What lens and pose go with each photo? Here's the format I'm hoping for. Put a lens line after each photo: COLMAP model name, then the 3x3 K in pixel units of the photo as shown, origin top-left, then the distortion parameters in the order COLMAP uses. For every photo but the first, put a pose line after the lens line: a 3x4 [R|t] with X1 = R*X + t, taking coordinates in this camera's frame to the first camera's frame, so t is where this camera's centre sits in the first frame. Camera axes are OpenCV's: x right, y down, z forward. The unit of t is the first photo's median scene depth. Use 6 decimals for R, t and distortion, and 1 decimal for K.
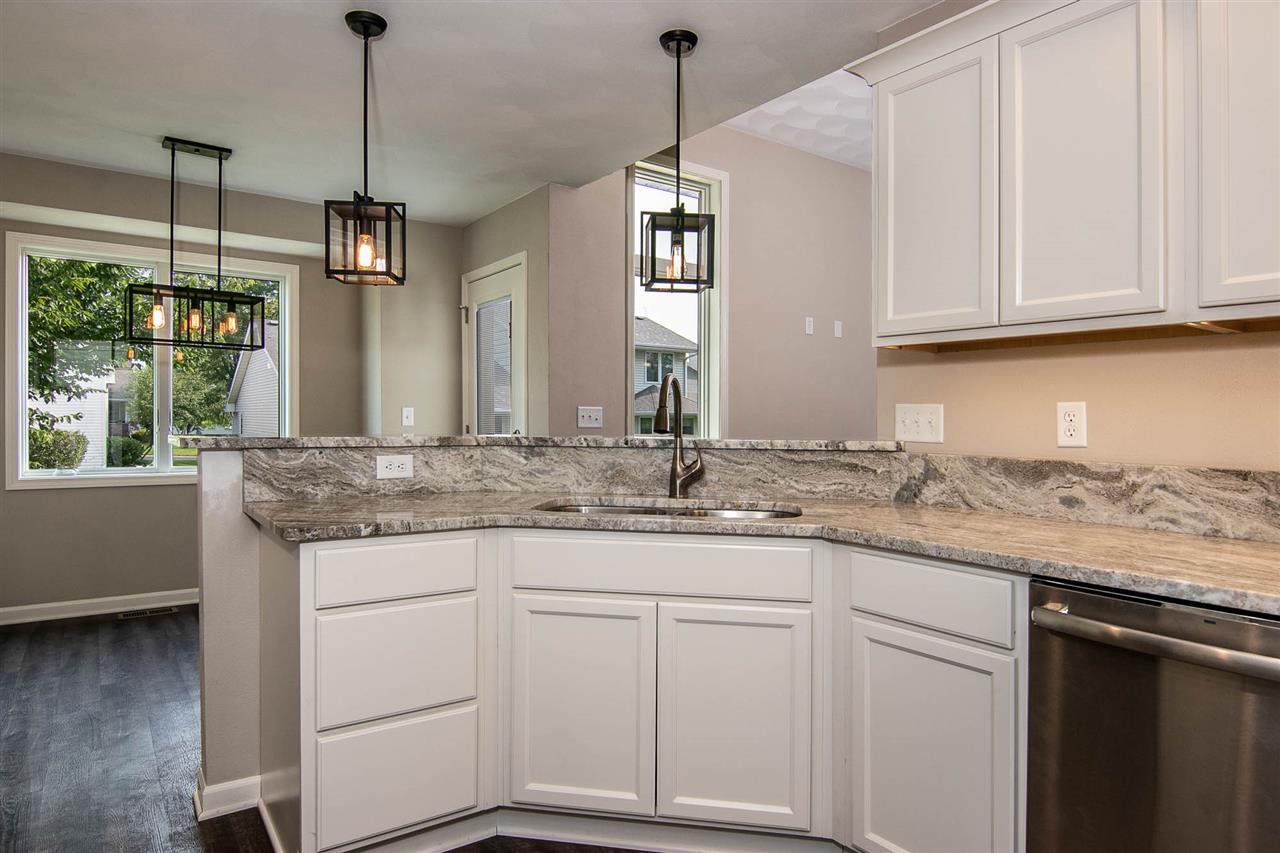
lens RADIAL K [[773.1, 0, 640.0], [0, 773.1, 426.5], [0, 0, 1]] dist [-0.003631, -0.001039]
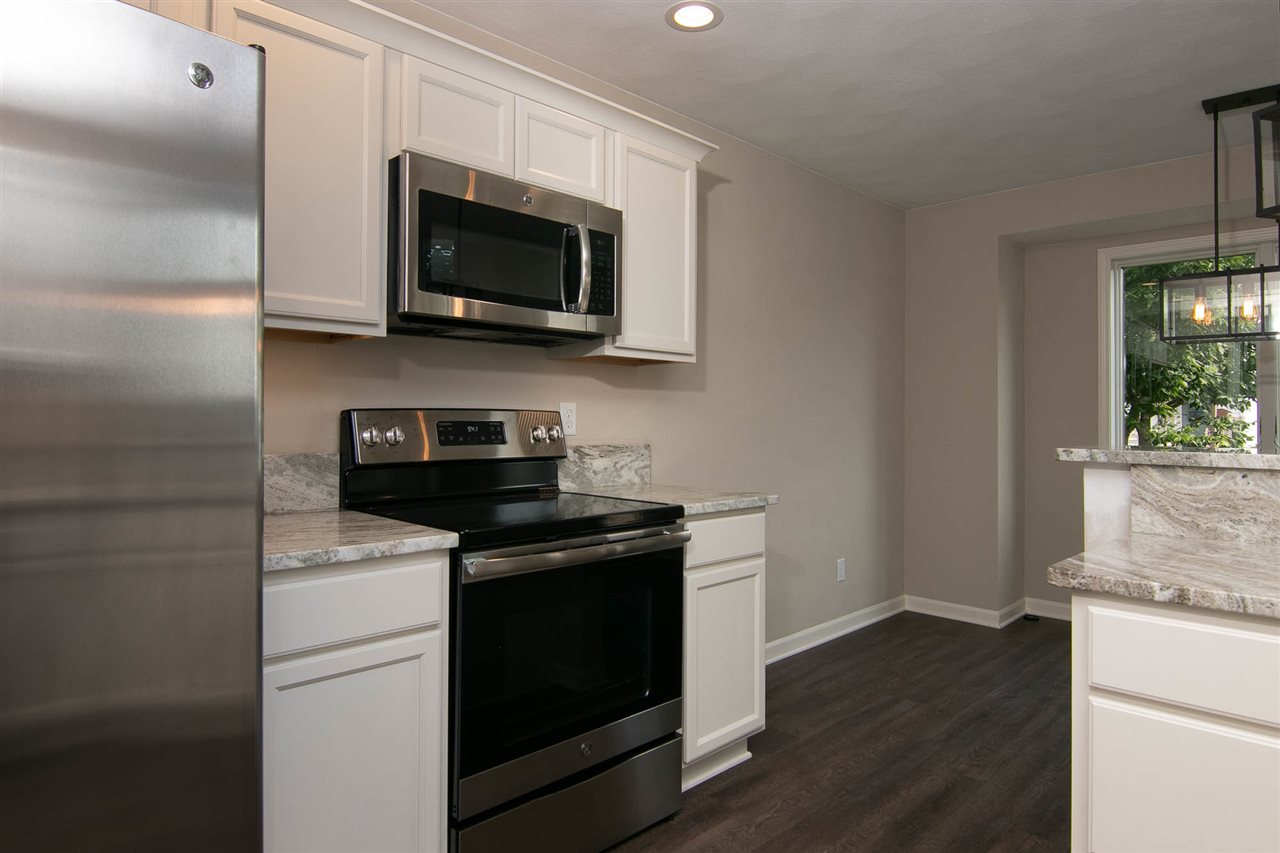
lens RADIAL K [[773.1, 0, 640.0], [0, 773.1, 426.5], [0, 0, 1]] dist [-0.003631, -0.001039]
pose [[0.176655, 0.000431, -0.984273, 0.184329], [-0.011310, 0.999935, -0.001593, -0.004390], [0.984208, 0.011414, 0.176648, 0.346797]]
